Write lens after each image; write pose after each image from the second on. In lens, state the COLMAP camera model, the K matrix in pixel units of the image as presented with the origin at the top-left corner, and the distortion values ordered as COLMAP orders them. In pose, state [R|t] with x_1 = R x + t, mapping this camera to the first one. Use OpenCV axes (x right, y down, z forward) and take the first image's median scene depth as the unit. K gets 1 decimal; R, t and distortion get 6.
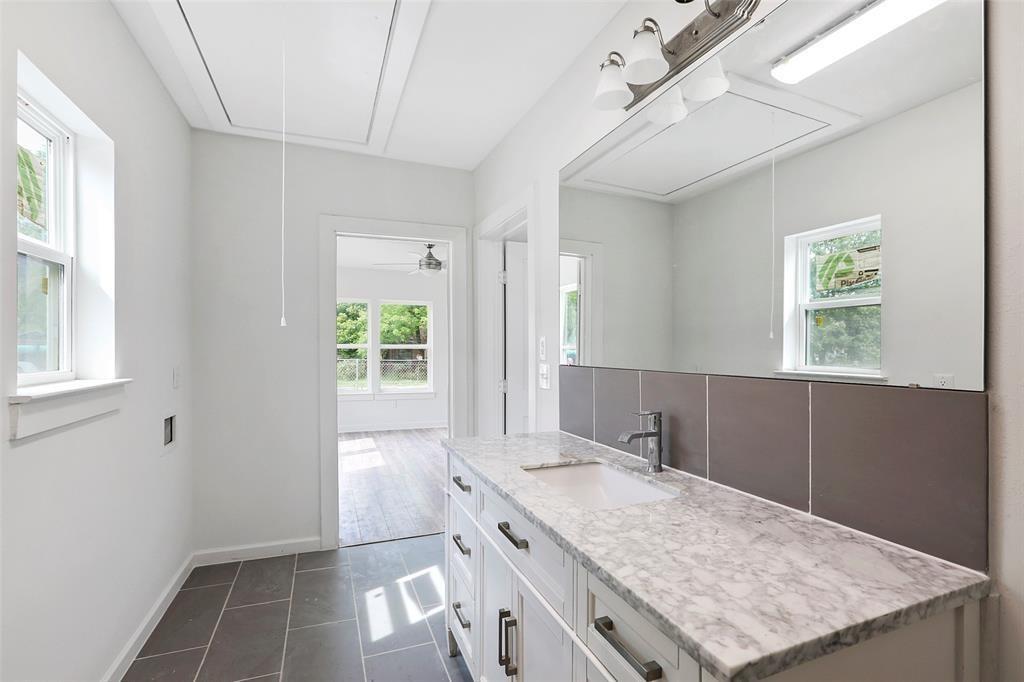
lens RADIAL K [[473.8, 0, 514.5], [0, 473.8, 346.4], [0, 0, 1]] dist [0.000726, 0.000021]
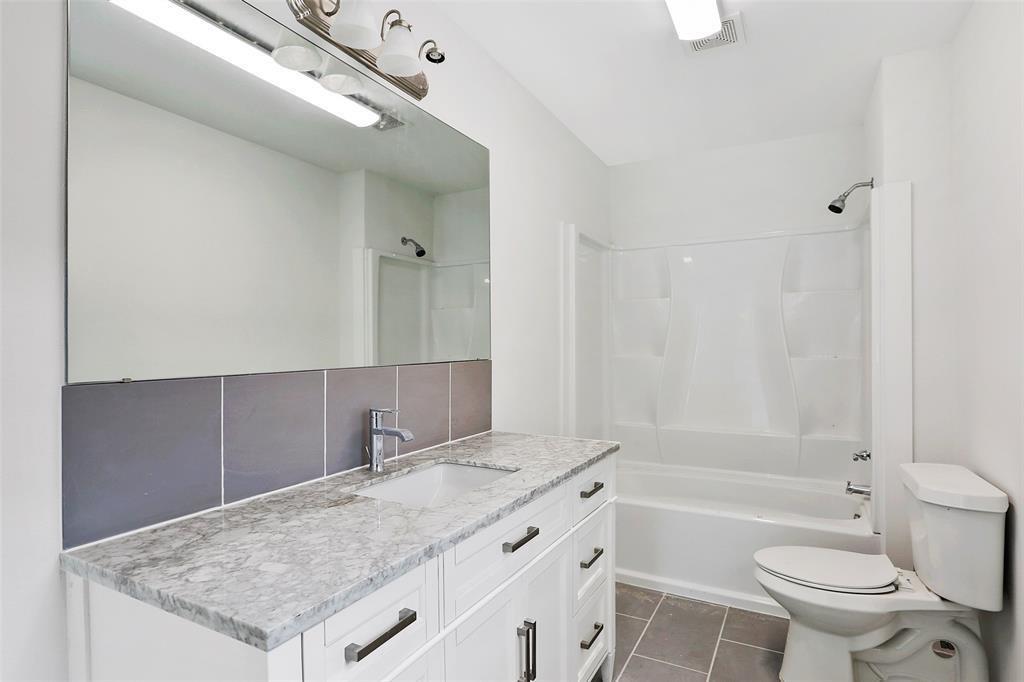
lens RADIAL K [[553.2, 0, 512.0], [0, 553.2, 343.1], [0, 0, 1]] dist [-0.000375, -0.000025]
pose [[-0.639797, -0.003244, 0.768537, -0.789886], [-0.003159, 0.999994, 0.001591, 0.003793], [-0.768537, -0.001410, -0.639803, 1.612341]]
